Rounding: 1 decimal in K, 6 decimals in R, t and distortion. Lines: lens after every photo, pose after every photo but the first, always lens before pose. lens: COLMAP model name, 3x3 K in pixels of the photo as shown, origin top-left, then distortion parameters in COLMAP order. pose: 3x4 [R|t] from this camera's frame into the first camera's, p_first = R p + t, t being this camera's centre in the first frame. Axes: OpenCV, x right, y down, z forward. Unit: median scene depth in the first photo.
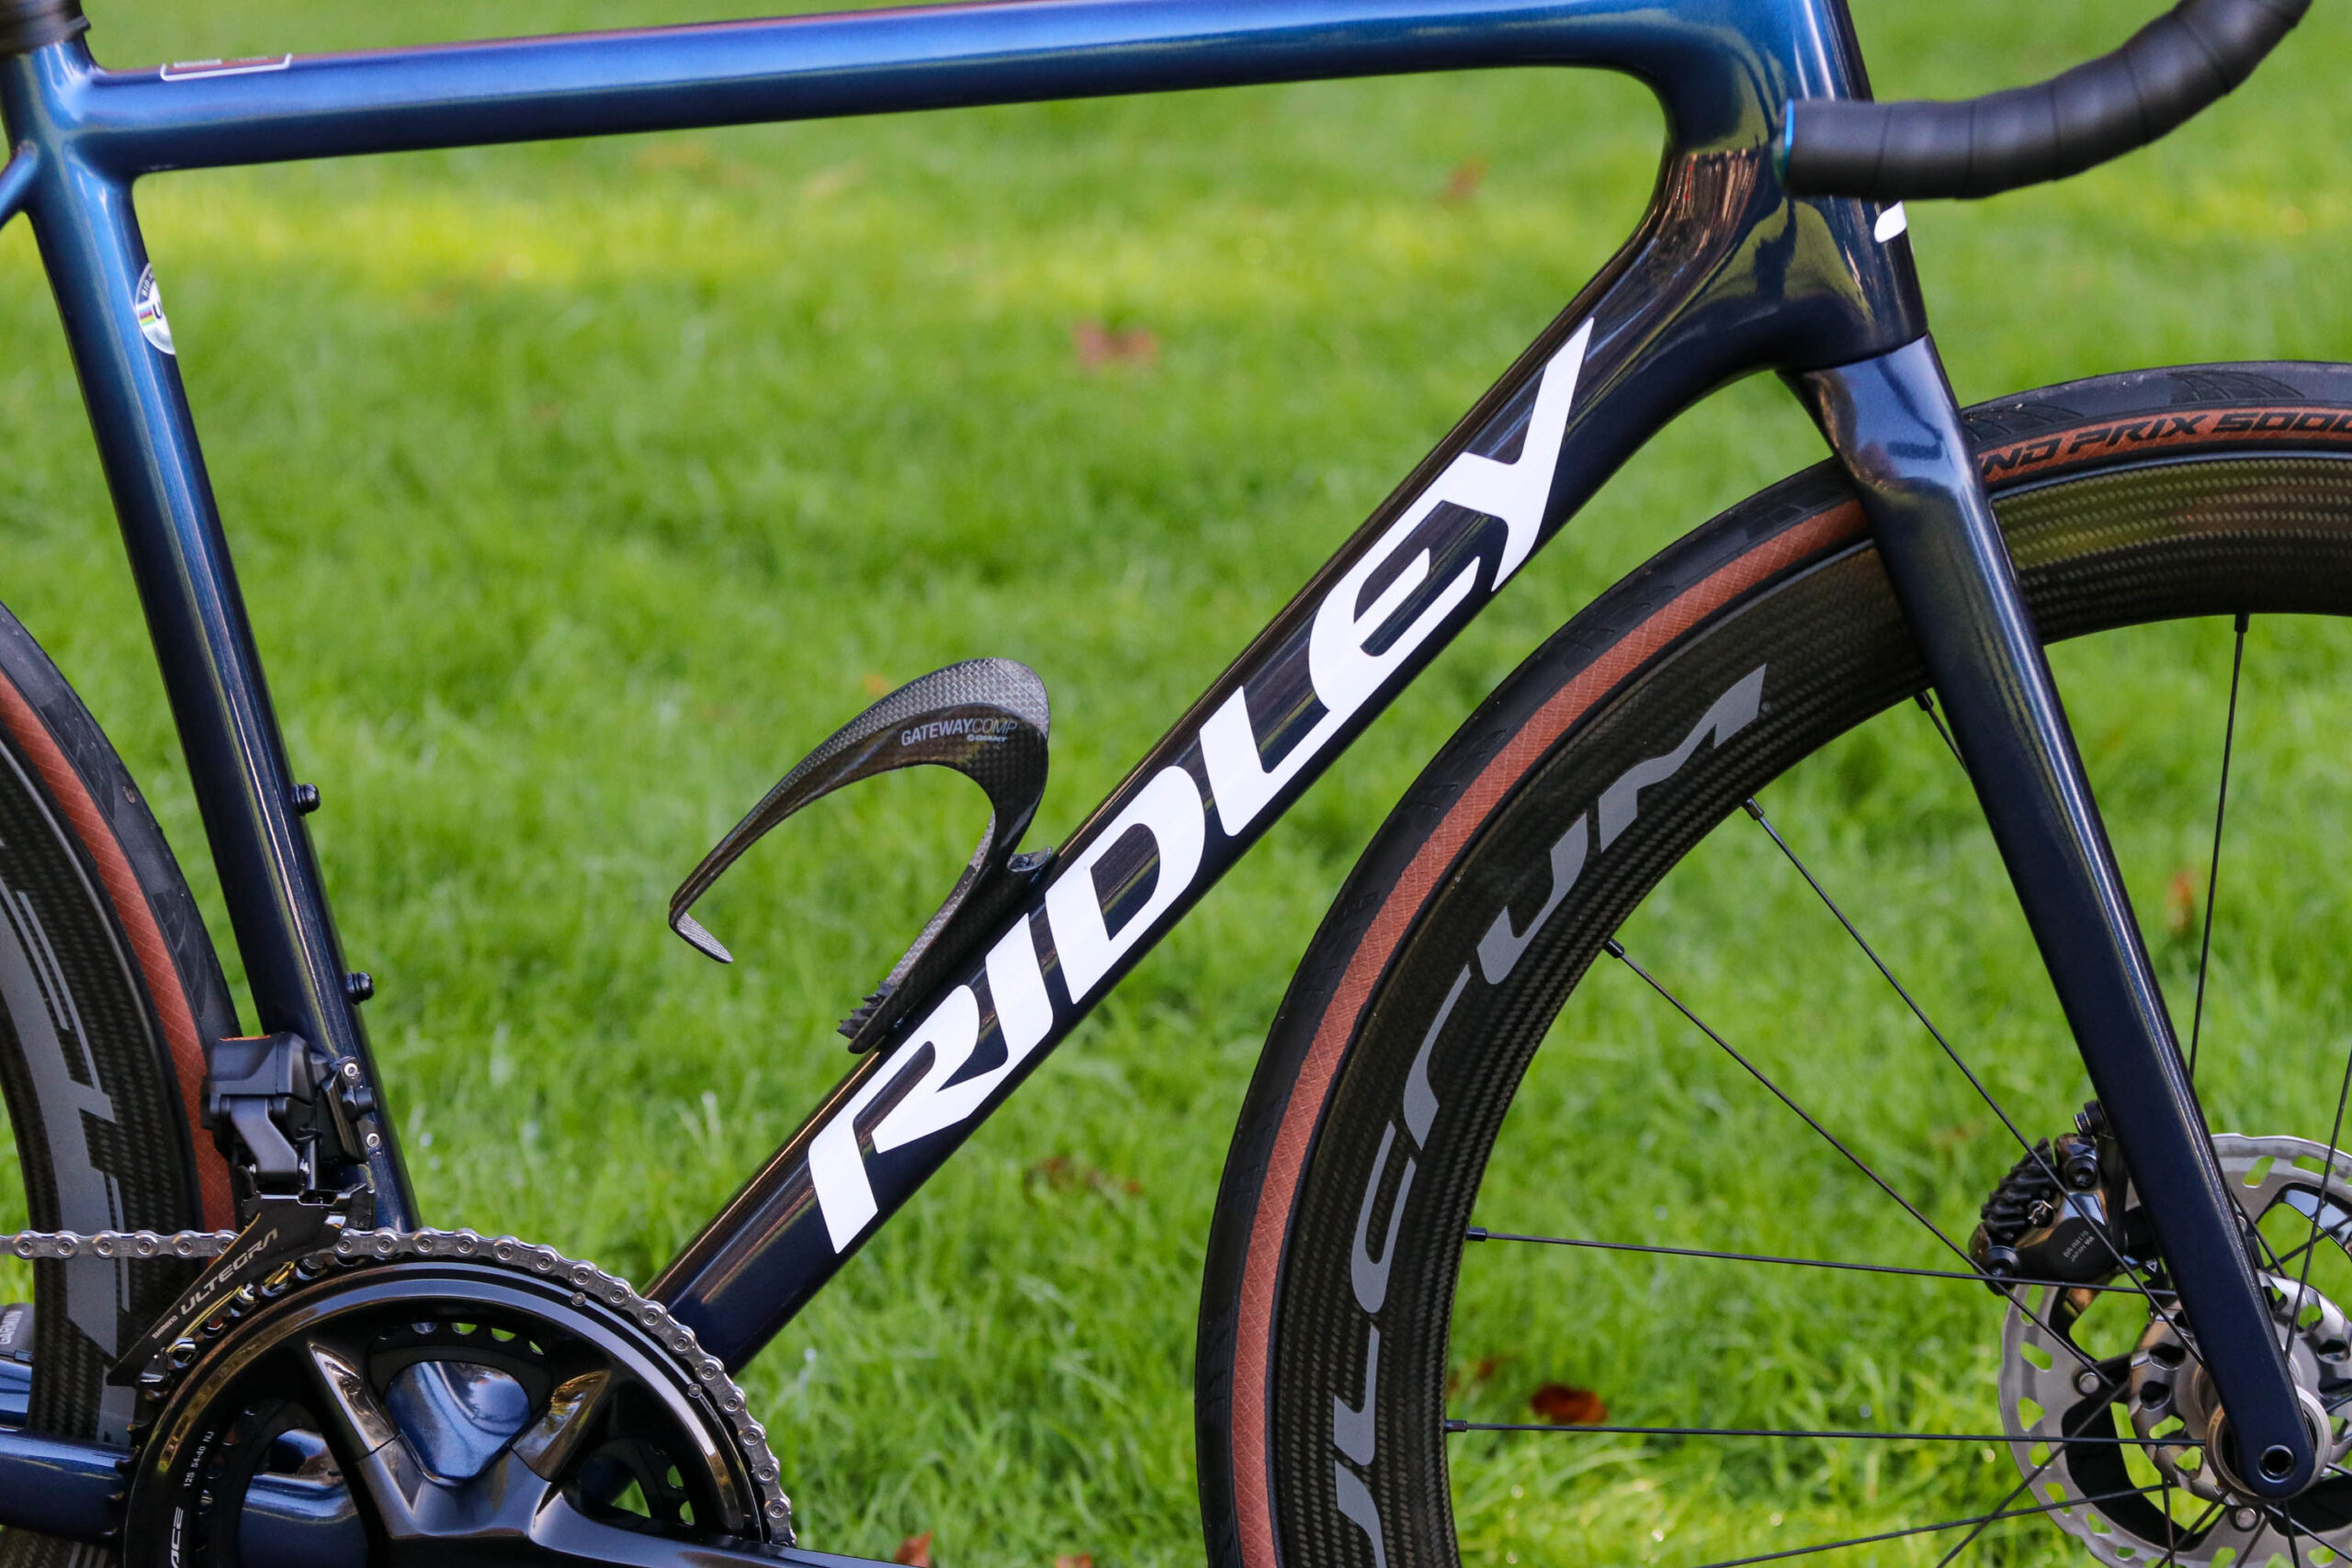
lens RADIAL K [[7671.9, 0, 1176.0], [0, 7671.9, 784.0], [0, 0, 1]] dist [-0.190177, -1.797812]
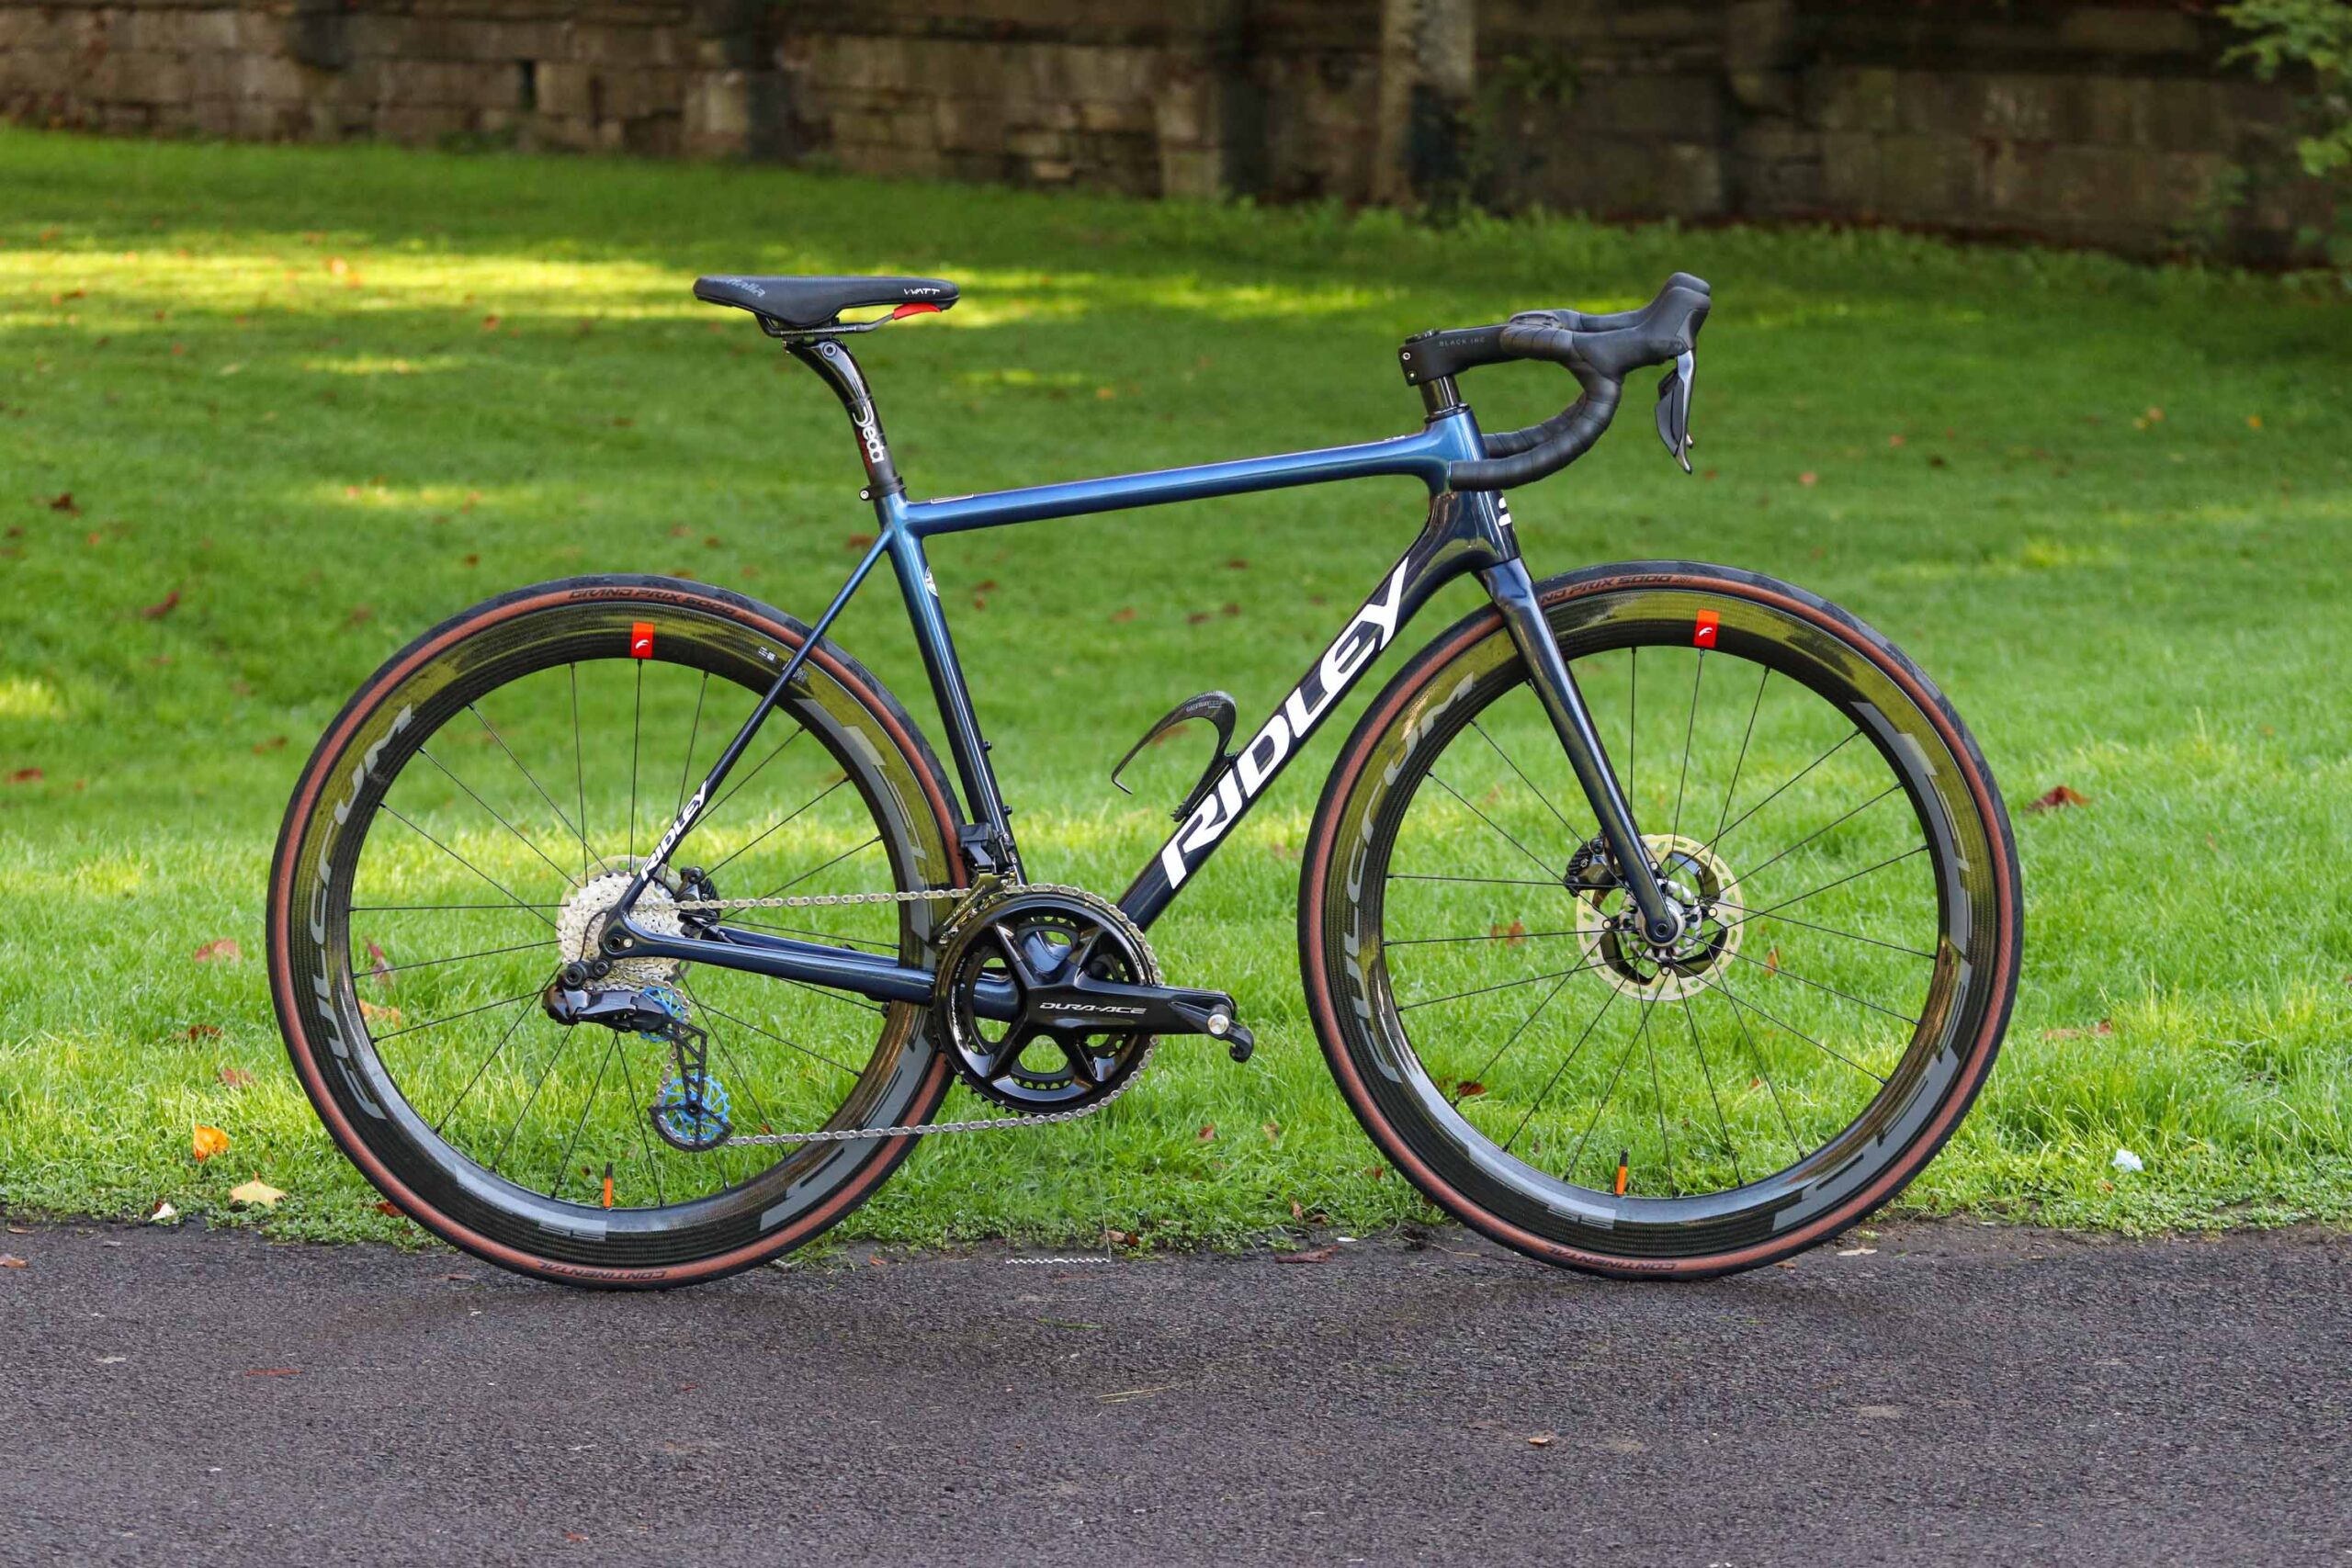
lens RADIAL K [[7671.9, 0, 1176.0], [0, 7671.9, 784.0], [0, 0, 1]] dist [-0.190177, -1.797812]
pose [[0.998158, -0.051939, -0.031356, 0.052312], [0.047625, 0.990962, -0.125400, 0.396262], [0.037586, 0.123676, 0.991611, -1.960673]]
